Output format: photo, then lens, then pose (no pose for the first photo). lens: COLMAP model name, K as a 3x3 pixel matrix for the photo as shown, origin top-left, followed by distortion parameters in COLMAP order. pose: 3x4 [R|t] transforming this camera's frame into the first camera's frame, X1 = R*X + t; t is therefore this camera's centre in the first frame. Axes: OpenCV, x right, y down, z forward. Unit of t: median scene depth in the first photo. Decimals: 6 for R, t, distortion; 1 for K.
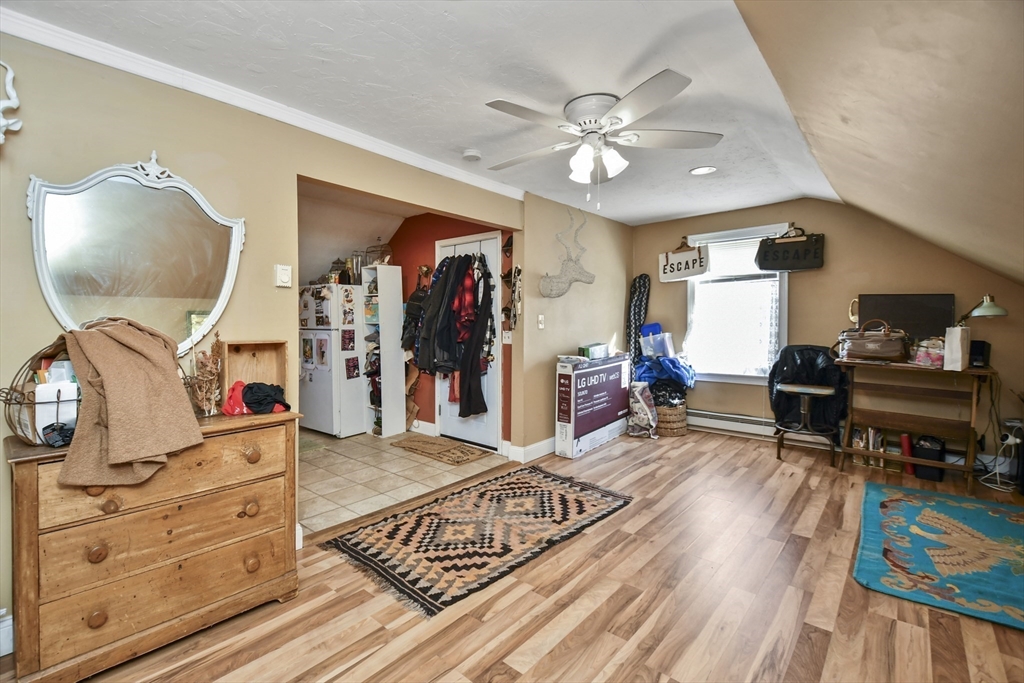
lens RADIAL K [[445.6, 0, 512.7], [0, 445.6, 332.0], [0, 0, 1]] dist [0.000974, -0.000040]
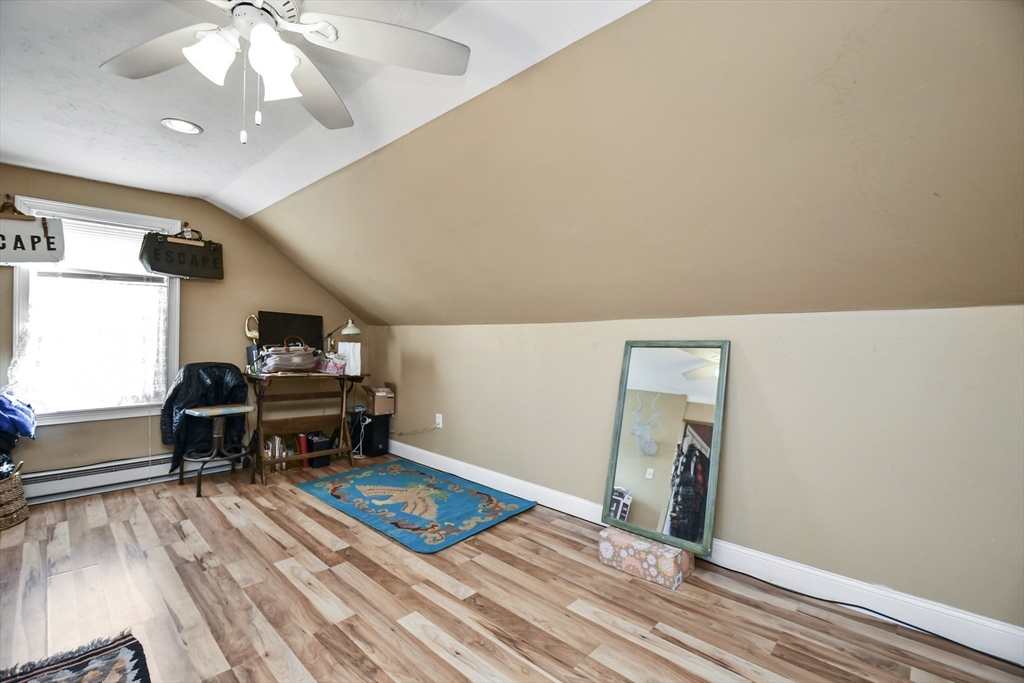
lens RADIAL K [[436.5, 0, 513.7], [0, 436.5, 344.6], [0, 0, 1]] dist [0.001227, -0.007215]
pose [[0.067402, -0.007829, 0.997695, -0.193098], [0.012135, 0.999902, 0.007026, -0.005678], [-0.997652, 0.011634, 0.067490, 0.333826]]
